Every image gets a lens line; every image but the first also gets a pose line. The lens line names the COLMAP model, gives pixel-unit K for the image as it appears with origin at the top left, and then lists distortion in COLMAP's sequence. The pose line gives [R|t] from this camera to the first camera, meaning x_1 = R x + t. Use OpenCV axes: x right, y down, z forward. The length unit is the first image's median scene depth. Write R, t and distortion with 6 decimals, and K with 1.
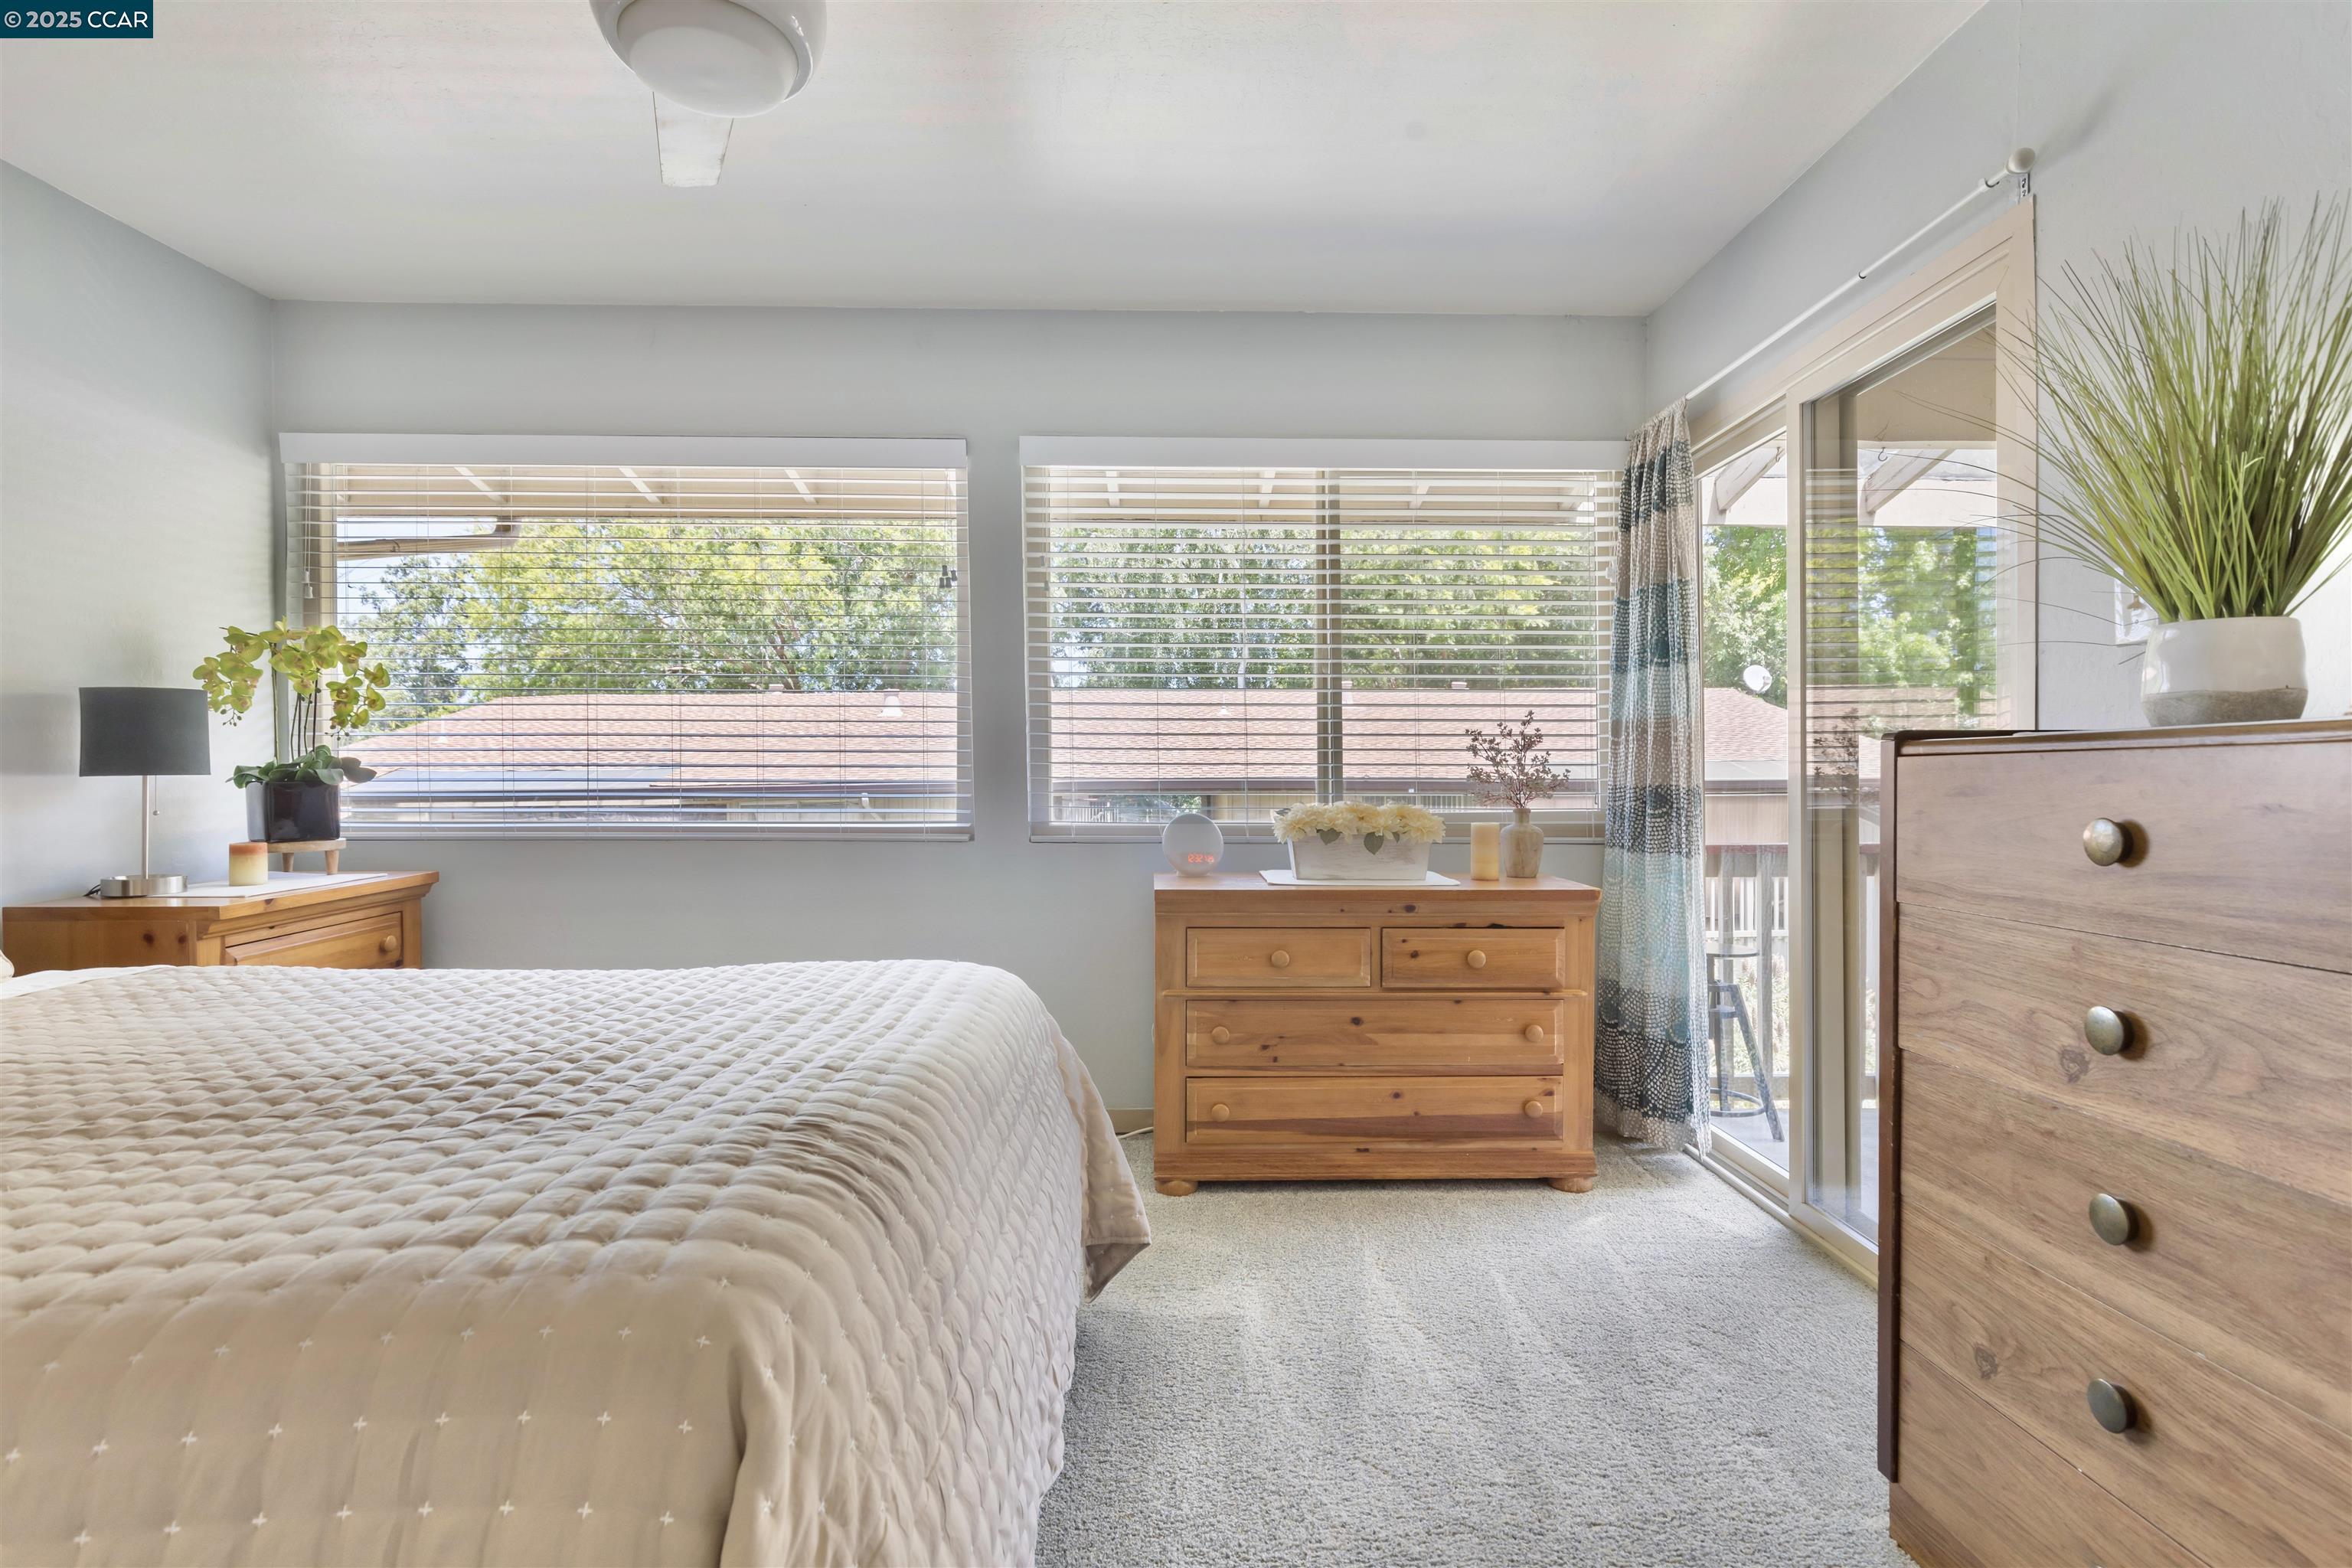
lens RADIAL K [[1166.3, 0, 1176.0], [0, 1166.3, 784.0], [0, 0, 1]] dist [0.003398, -0.000210]
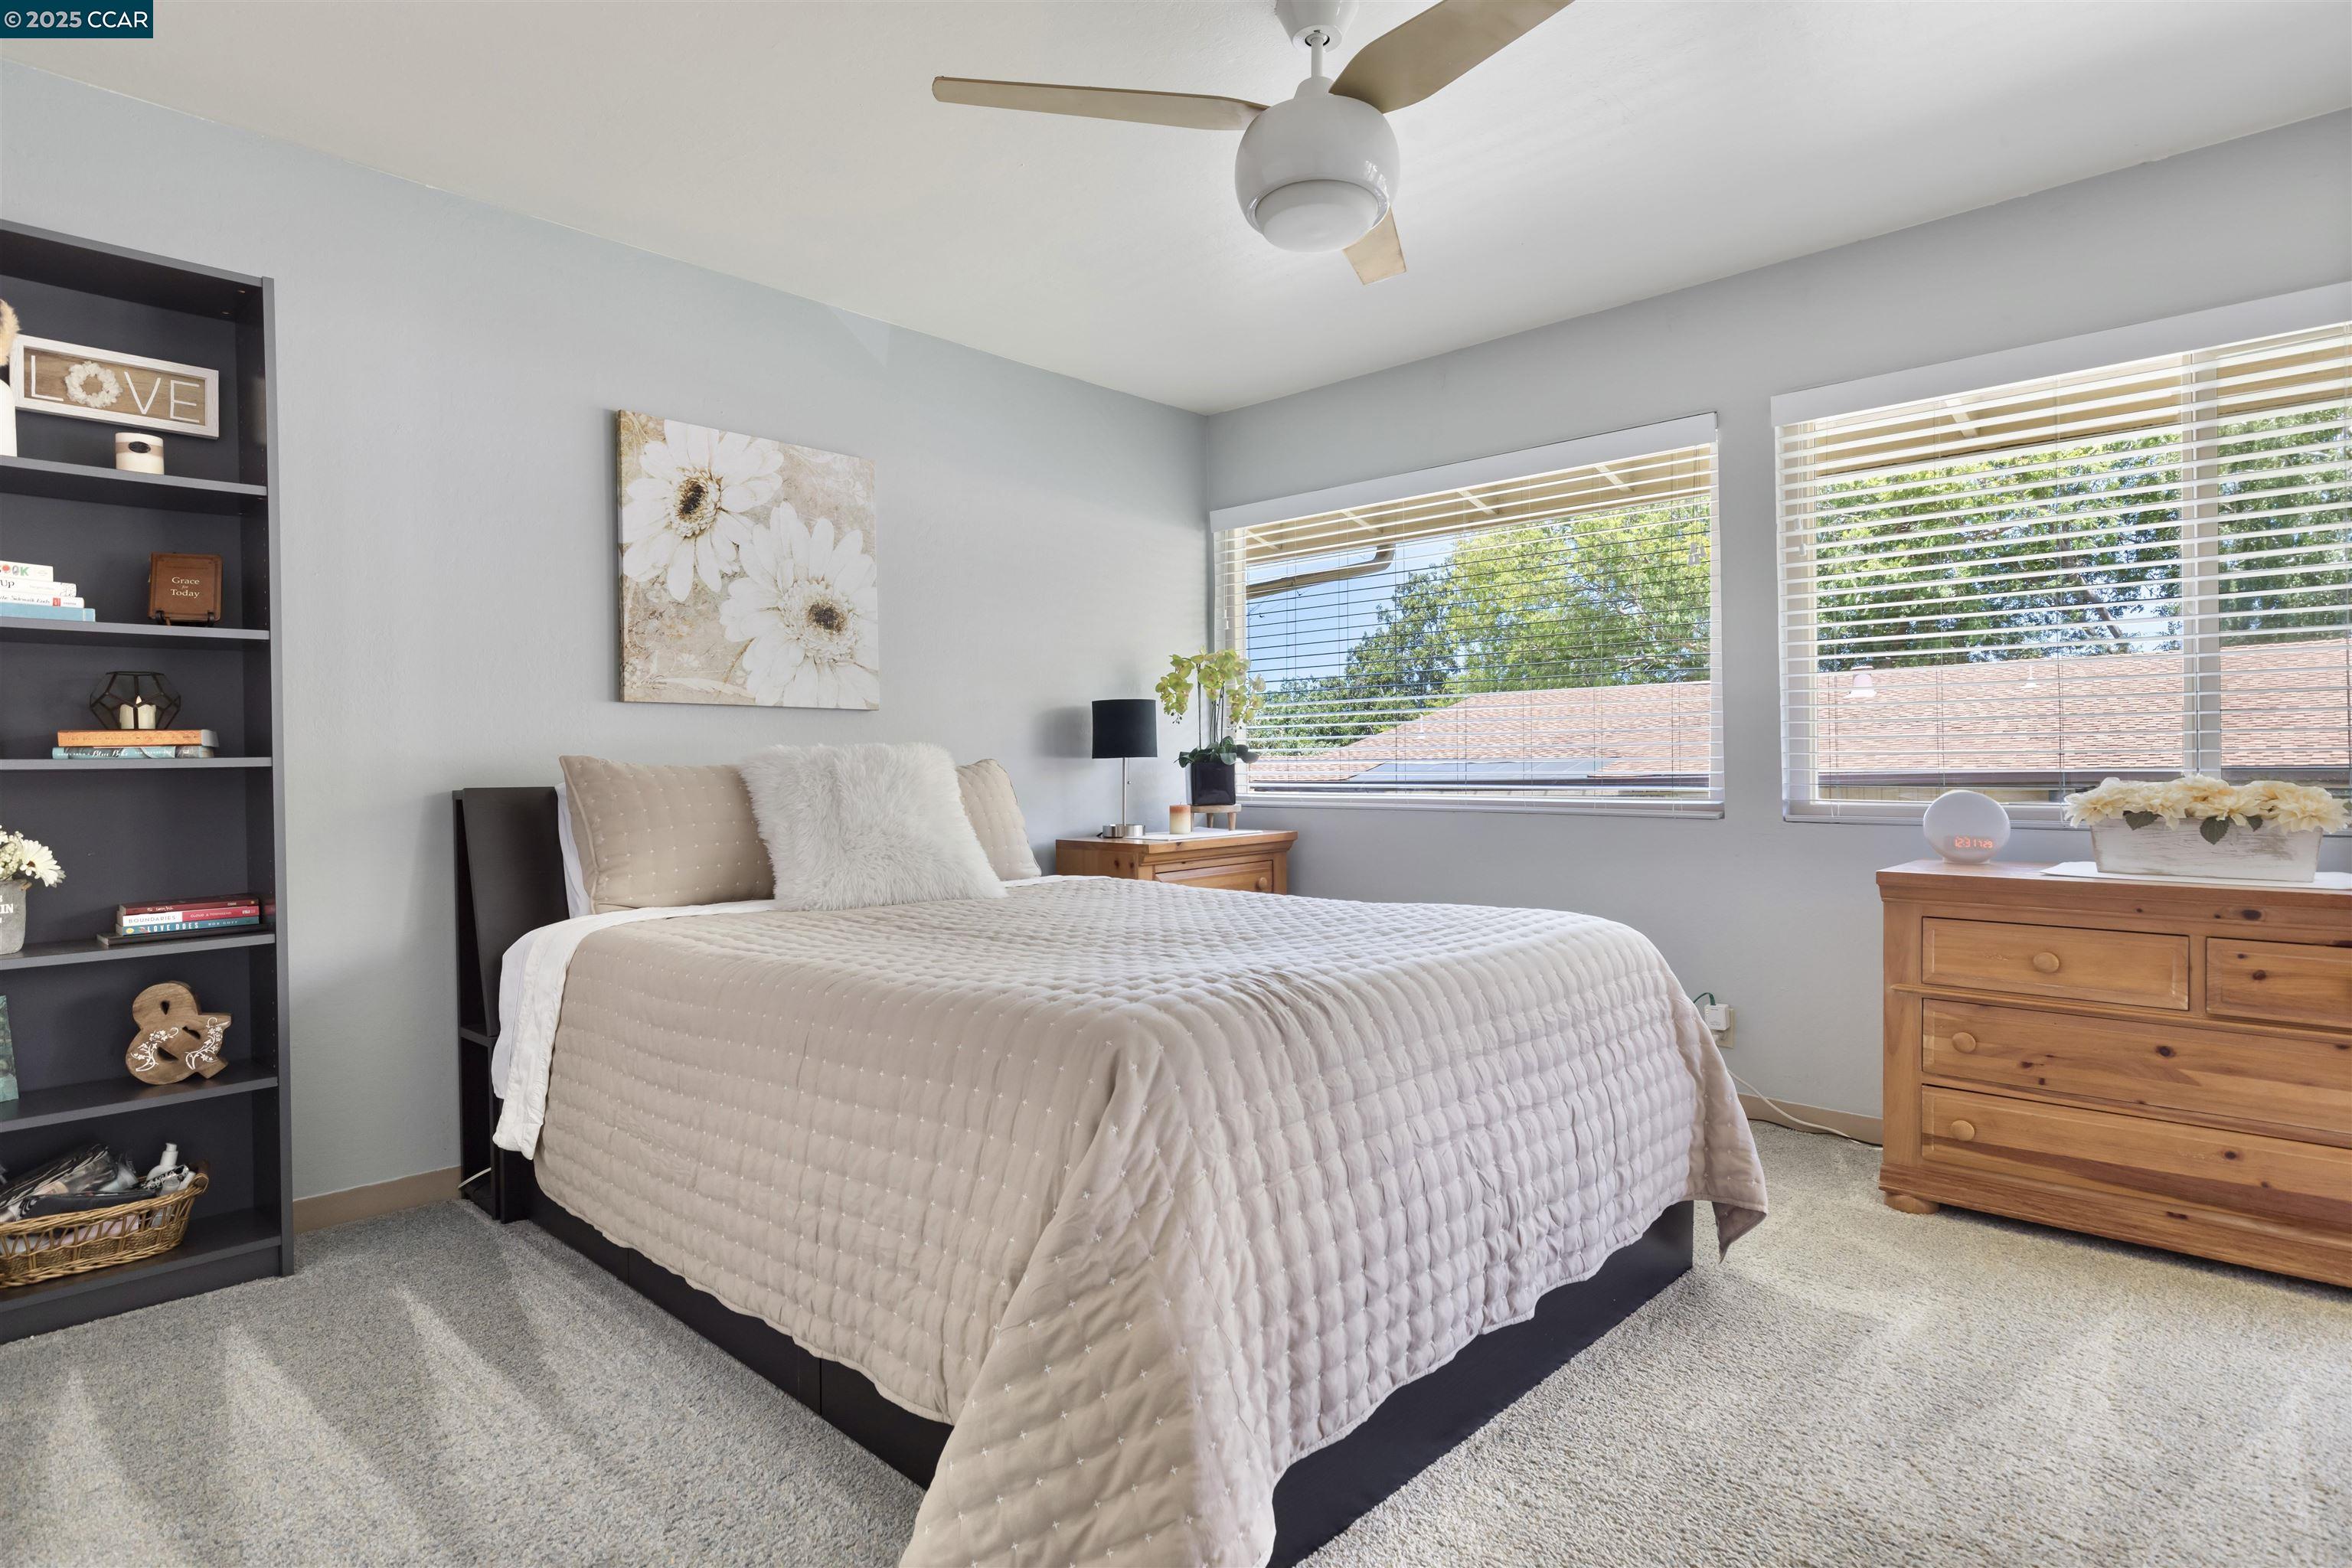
lens RADIAL K [[1242.9, 0, 1176.0], [0, 1242.9, 784.0], [0, 0, 1]] dist [0.002562, -0.000048]
pose [[0.705746, 0.003941, -0.708454, 0.279319], [-0.001081, 0.999989, 0.004486, 0.017772], [0.708464, -0.002400, 0.705743, -0.077731]]
